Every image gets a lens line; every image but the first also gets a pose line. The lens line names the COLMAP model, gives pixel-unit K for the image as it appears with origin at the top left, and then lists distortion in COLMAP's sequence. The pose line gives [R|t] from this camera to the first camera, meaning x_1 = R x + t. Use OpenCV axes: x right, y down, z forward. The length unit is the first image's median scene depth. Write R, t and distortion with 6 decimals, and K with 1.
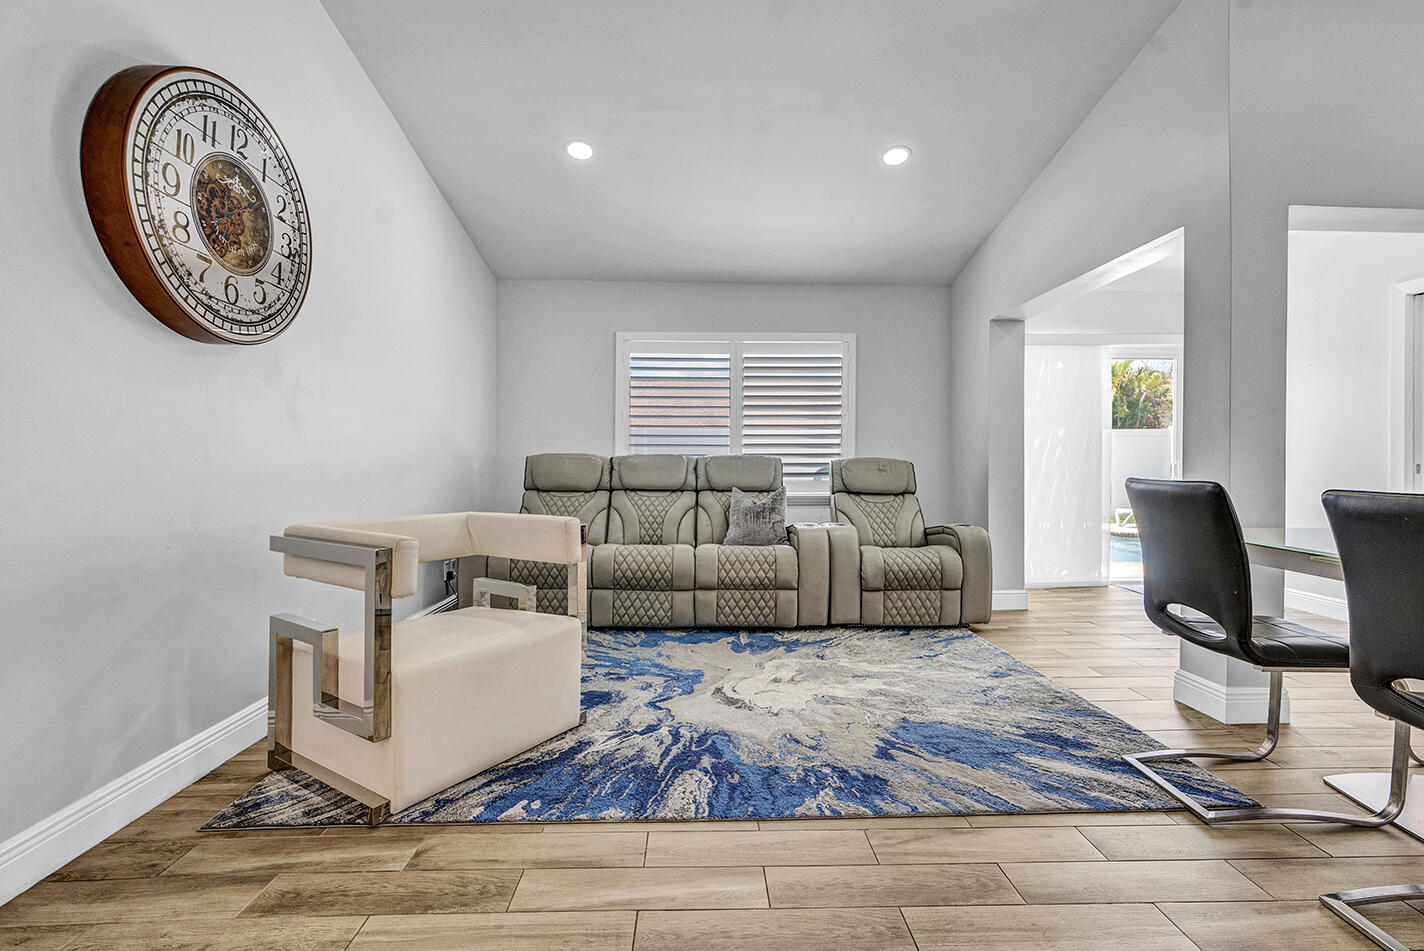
lens RADIAL K [[644.9, 0, 727.5], [0, 644.9, 461.7], [0, 0, 1]] dist [-0.009196, 0.002933]
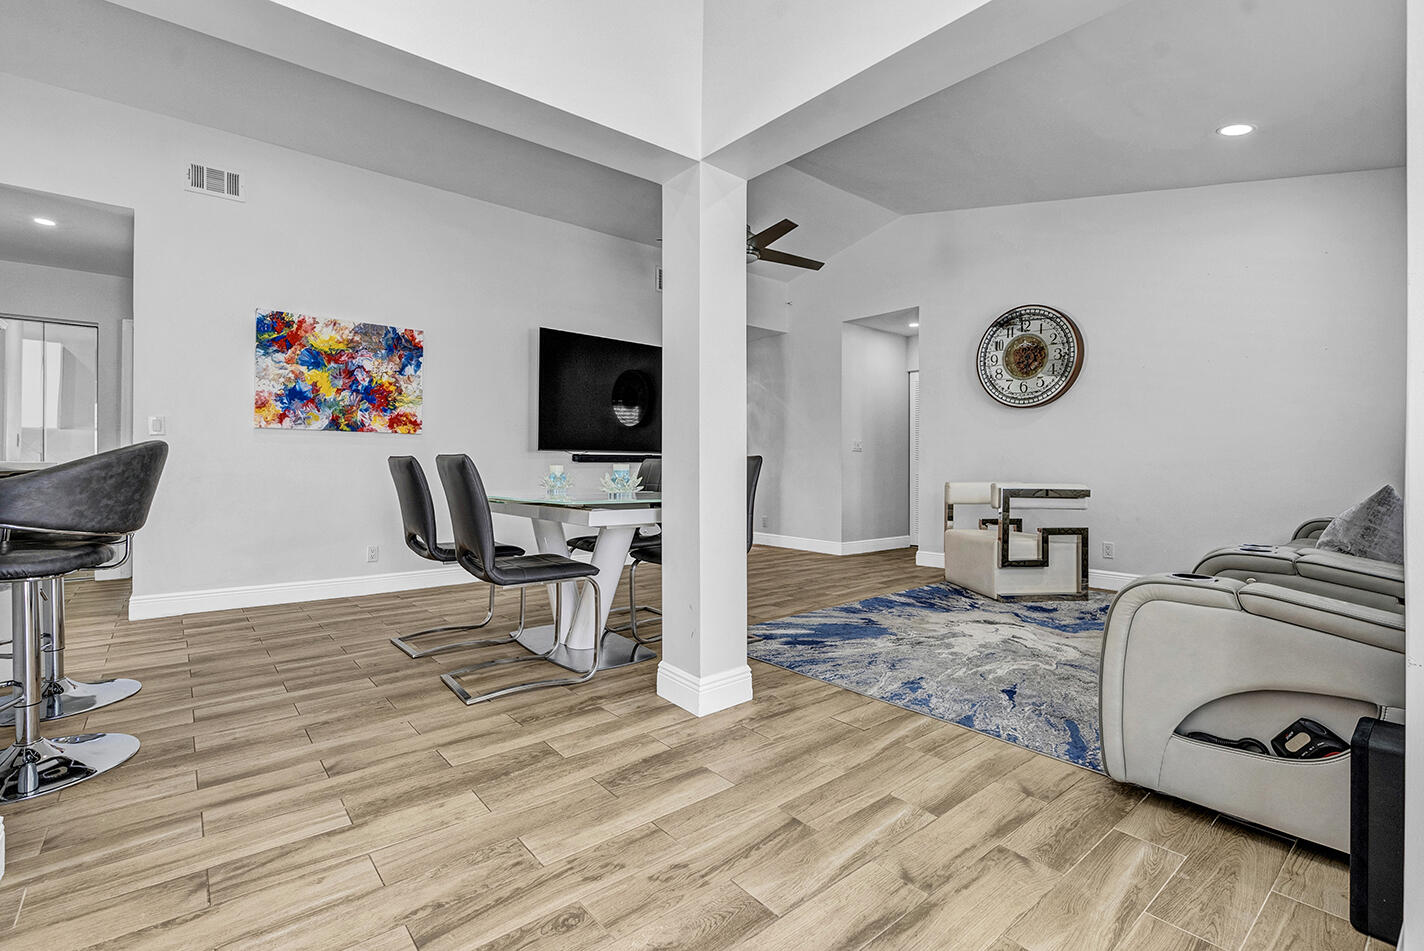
lens RADIAL K [[644.9, 0, 717.3], [0, 644.9, 468.7], [0, 0, 1]] dist [-0.009196, 0.002933]
pose [[-0.795305, -0.005763, -0.606183, 1.482225], [-0.007236, 0.999974, -0.000014, 0.052435], [0.606167, 0.004375, -0.795325, 1.981475]]
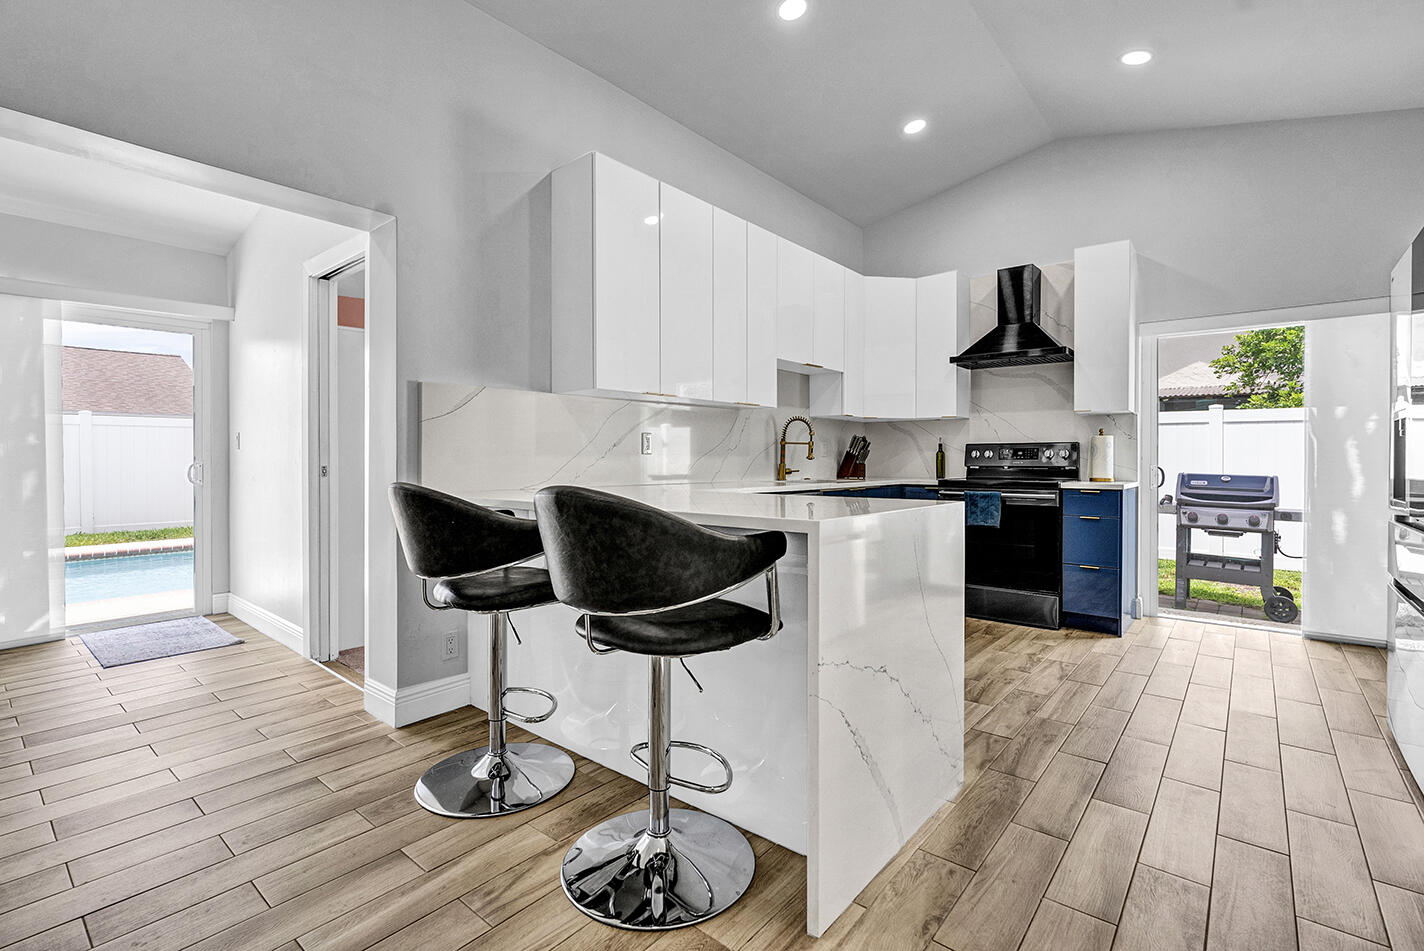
lens RADIAL K [[644.9, 0, 720.3], [0, 644.9, 464.3], [0, 0, 1]] dist [-0.009196, 0.002933]
pose [[0.663575, -0.011977, 0.748014, 1.214374], [0.002807, 0.999905, 0.013521, -0.015069], [-0.748105, -0.006872, 0.663545, -0.035284]]
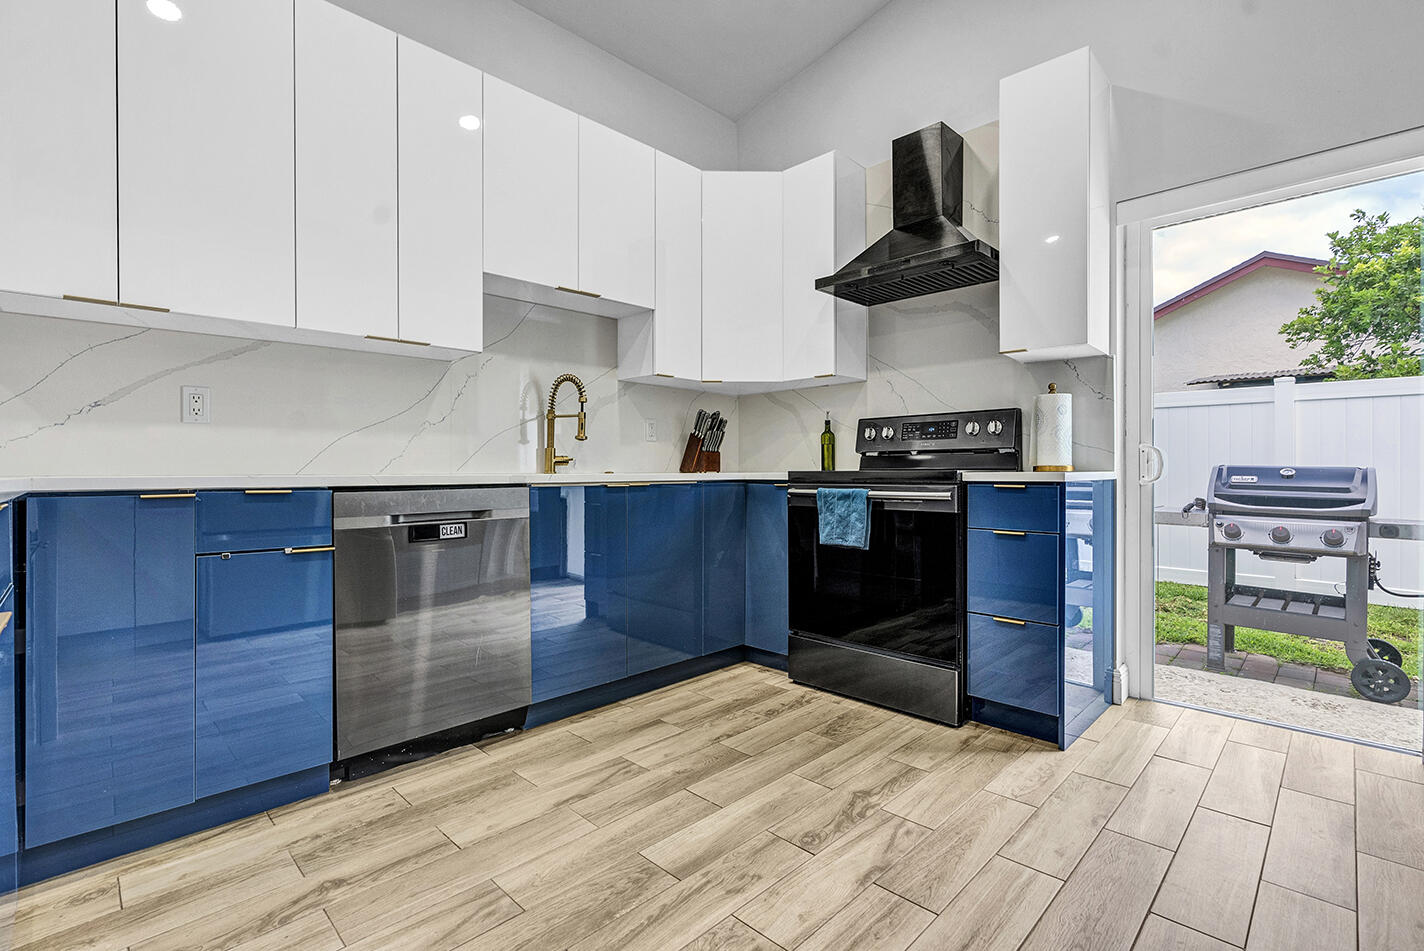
lens RADIAL K [[644.9, 0, 714.7], [0, 644.9, 475.9], [0, 0, 1]] dist [-0.009196, 0.002933]
pose [[0.726779, -0.016162, 0.686681, 2.124265], [0.007613, 0.999851, 0.015476, 0.046230], [-0.686829, -0.006020, 0.726794, -0.033149]]
